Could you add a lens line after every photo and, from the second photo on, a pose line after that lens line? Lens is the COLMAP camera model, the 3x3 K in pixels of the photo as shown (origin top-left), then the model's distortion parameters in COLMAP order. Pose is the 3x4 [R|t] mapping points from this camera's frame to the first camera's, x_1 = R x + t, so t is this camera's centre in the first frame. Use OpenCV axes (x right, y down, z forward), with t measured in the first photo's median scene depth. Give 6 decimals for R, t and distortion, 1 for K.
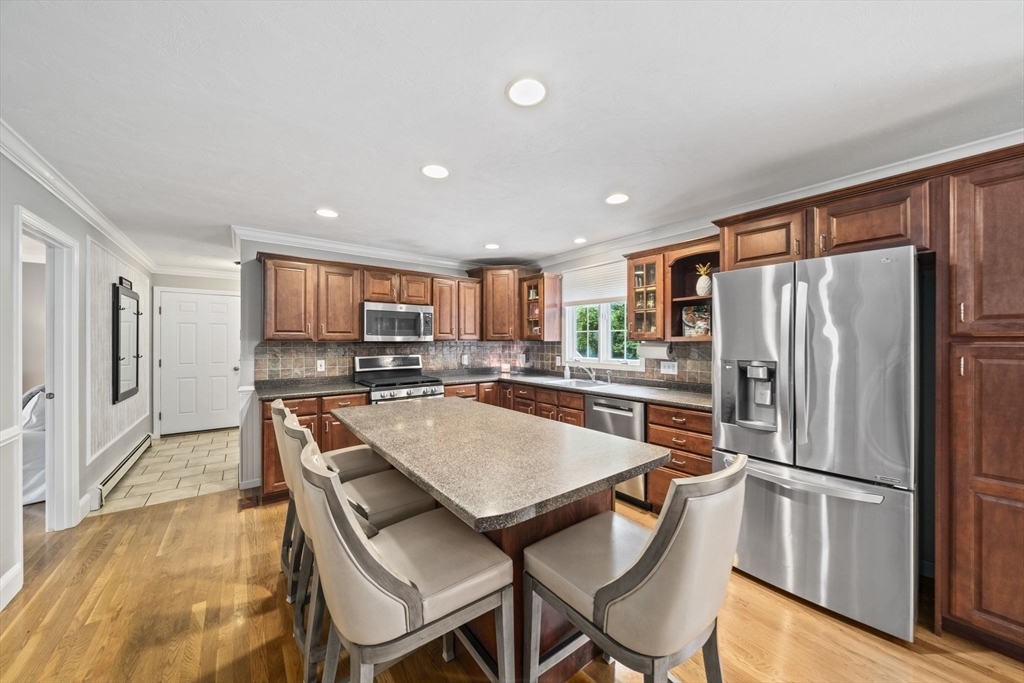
lens RADIAL K [[360.1, 0, 512.7], [0, 360.1, 344.1], [0, 0, 1]] dist [-0.008769, 0.000032]
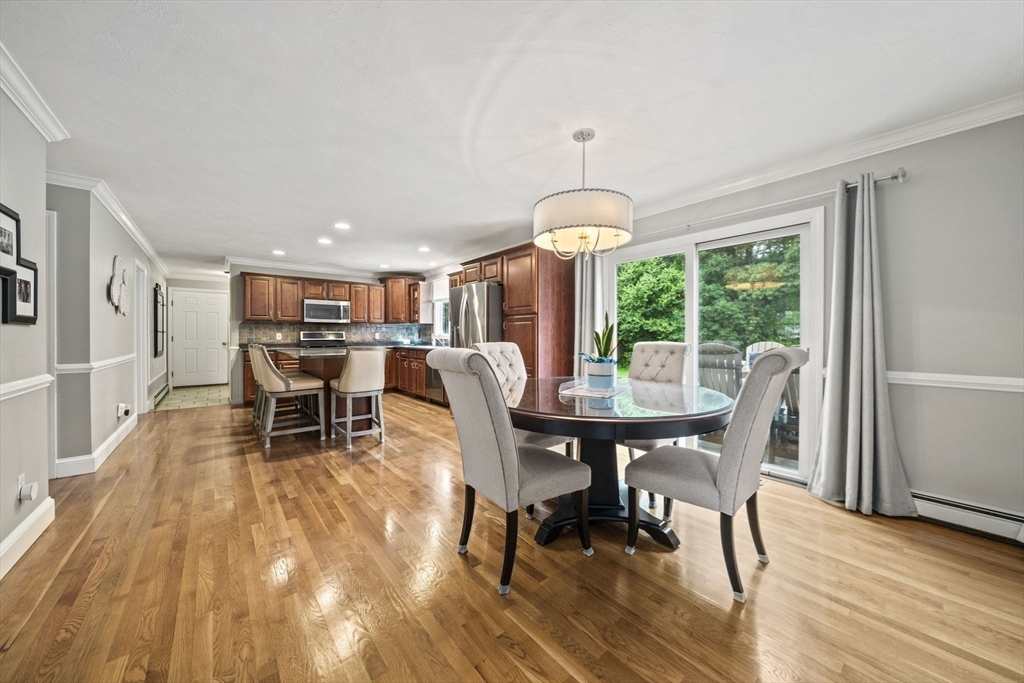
lens RADIAL K [[360.1, 0, 512.3], [0, 360.1, 336.9], [0, 0, 1]] dist [-0.008769, 0.000032]
pose [[0.999250, 0.000724, 0.038718, 0.520244], [-0.000545, 0.999989, -0.004630, 0.072361], [-0.038721, 0.004605, 0.999239, -0.762287]]
